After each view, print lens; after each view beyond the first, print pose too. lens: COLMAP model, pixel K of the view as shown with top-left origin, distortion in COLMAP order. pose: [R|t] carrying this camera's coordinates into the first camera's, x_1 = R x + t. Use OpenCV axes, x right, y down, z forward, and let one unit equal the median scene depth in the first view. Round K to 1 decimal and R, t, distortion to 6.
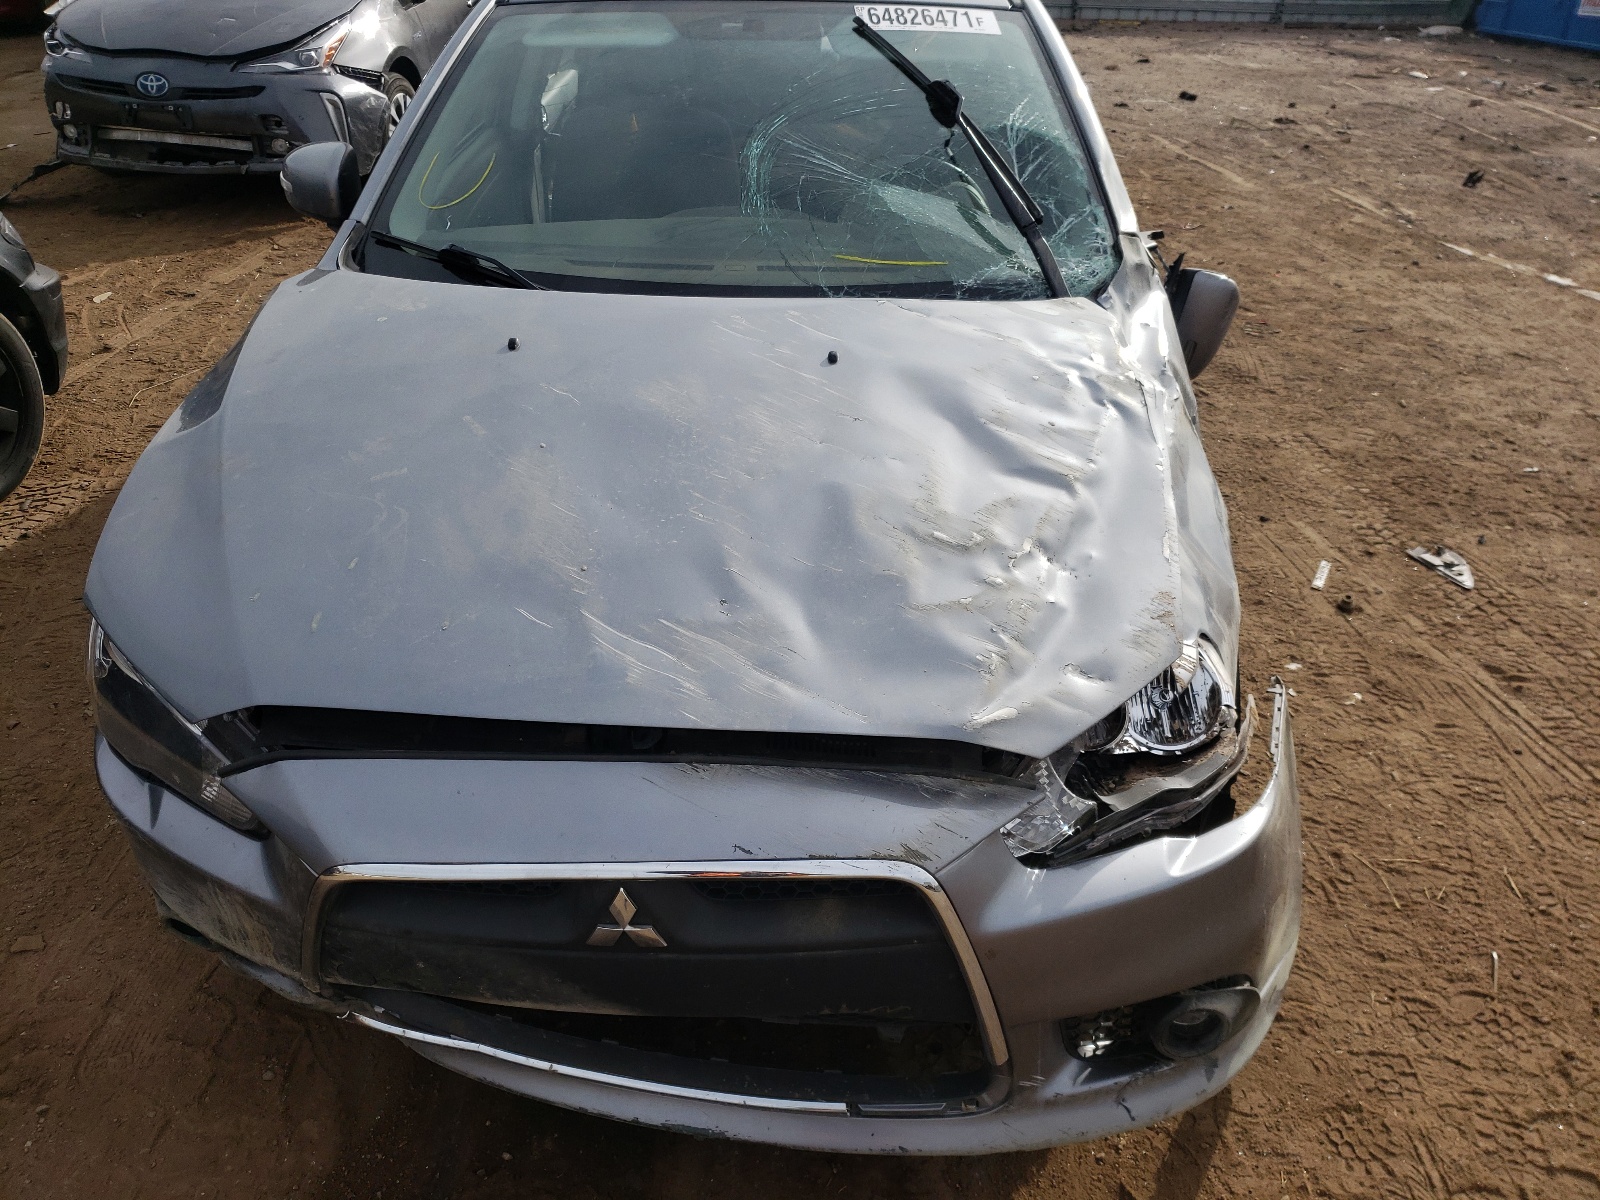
lens RADIAL K [[1231.8, 0, 808.3], [0, 1231.8, 607.5], [0, 0, 1]] dist [-0.014989, 0.012768]
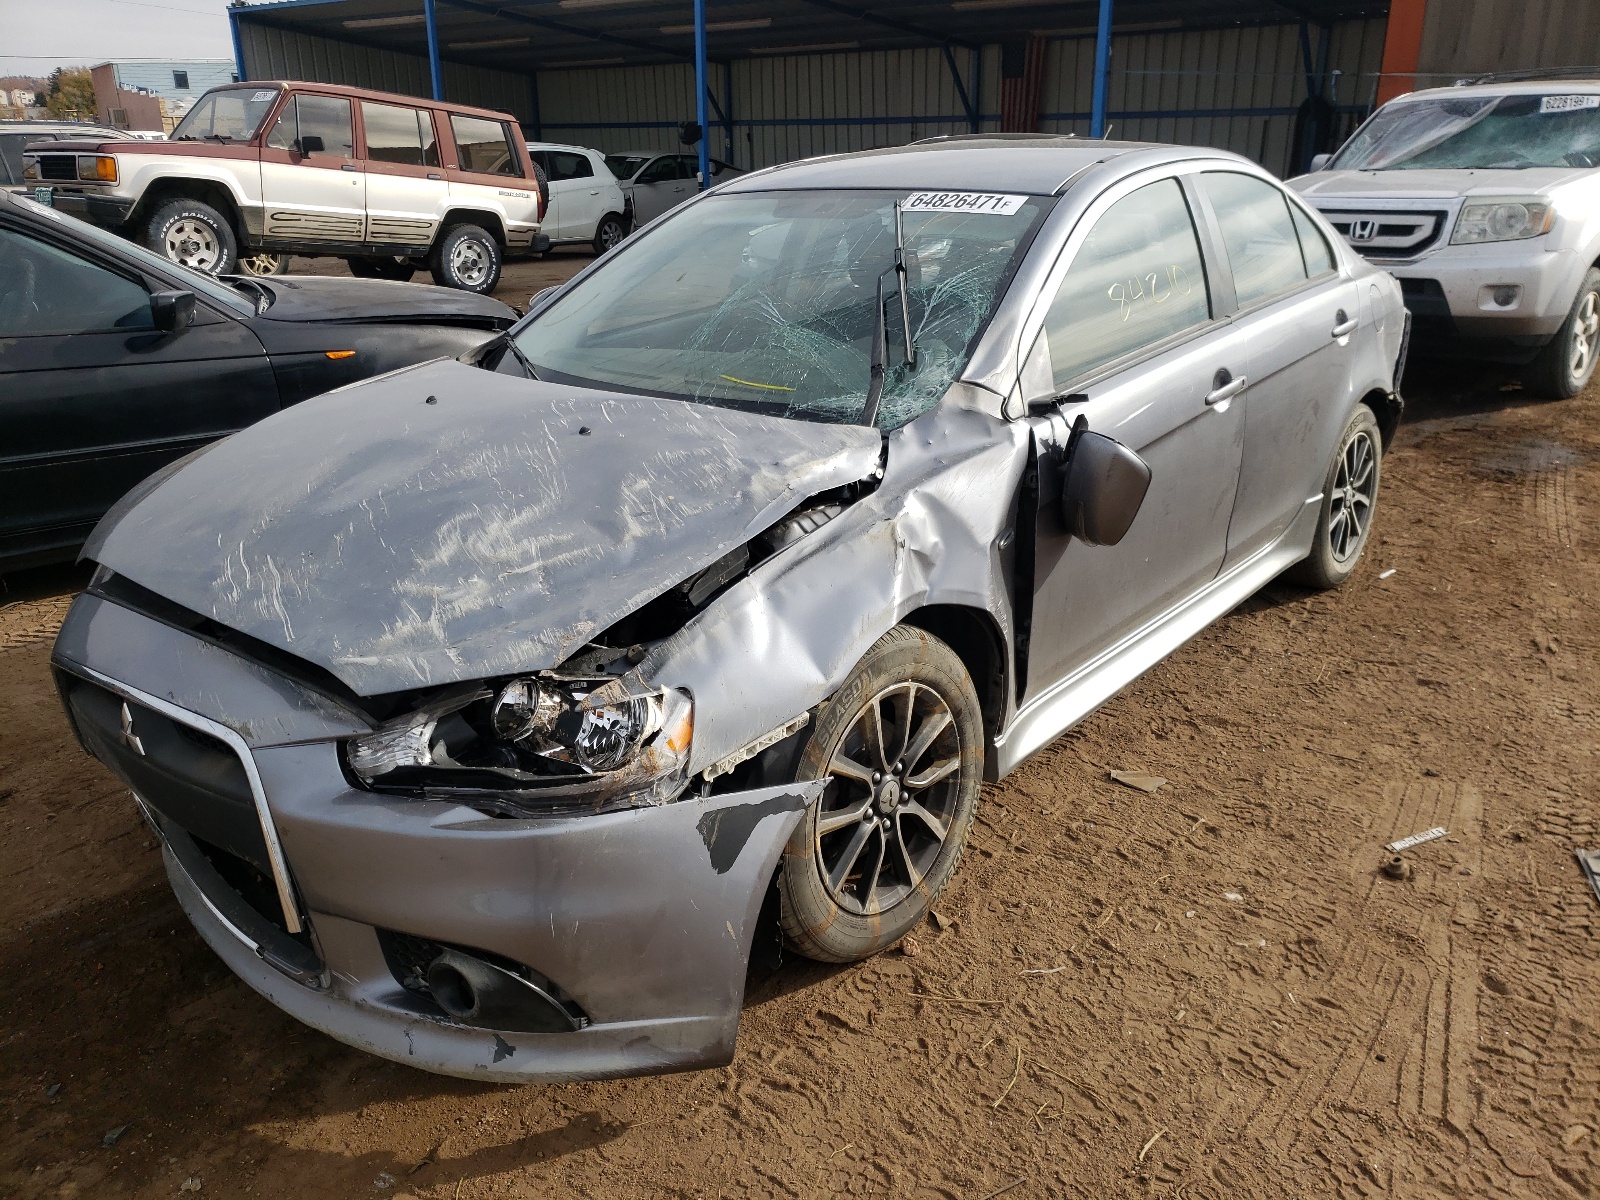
lens RADIAL K [[1217.1, 0, 803.3], [0, 1217.1, 597.0], [0, 0, 1]] dist [0.008937, 0.000503]
pose [[0.803527, 0.174604, -0.569086, 0.523304], [-0.272866, 0.957696, -0.091441, 0.005910], [0.529045, 0.228759, 0.817178, 0.076208]]
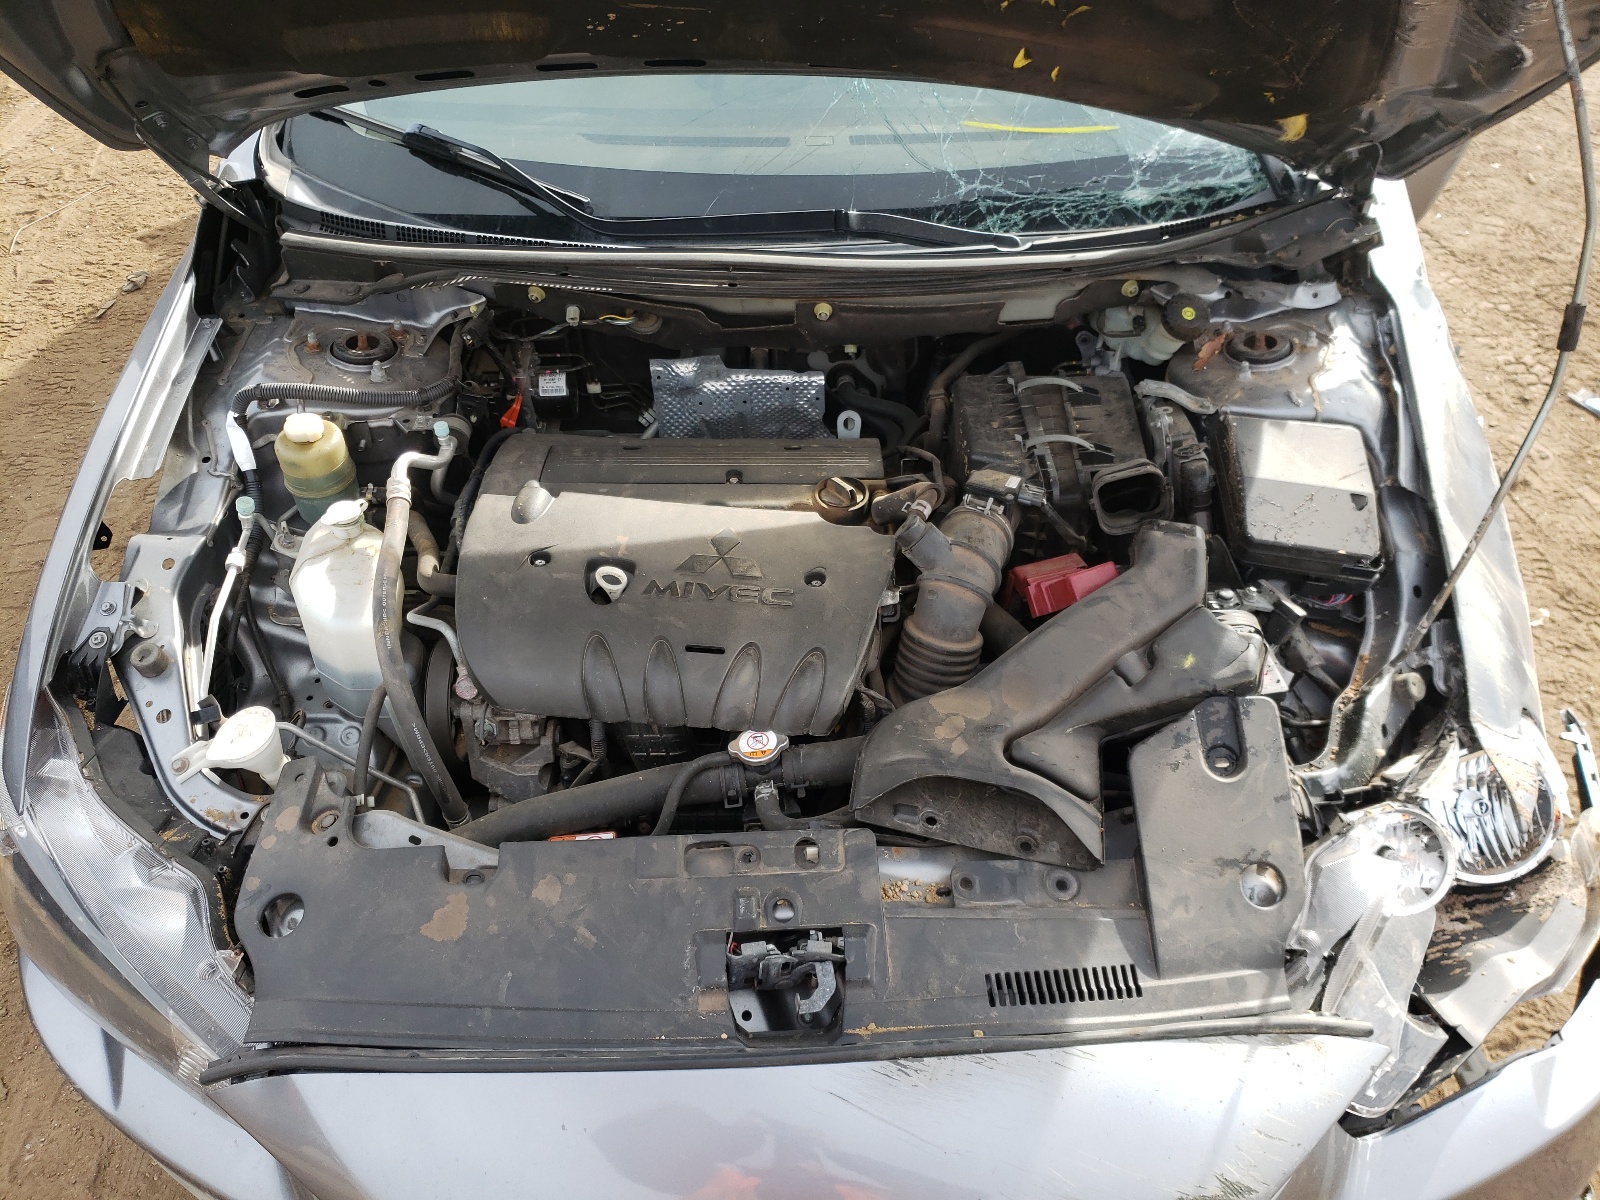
lens RADIAL K [[1217.1, 0, 791.0], [0, 1217.1, 600.5], [0, 0, 1]] dist [0.008937, 0.000503]
pose [[0.999012, -0.041646, 0.015484, -0.064356], [0.037220, 0.974737, 0.220231, -0.112727], [-0.024264, -0.219438, 0.975325, 0.164330]]
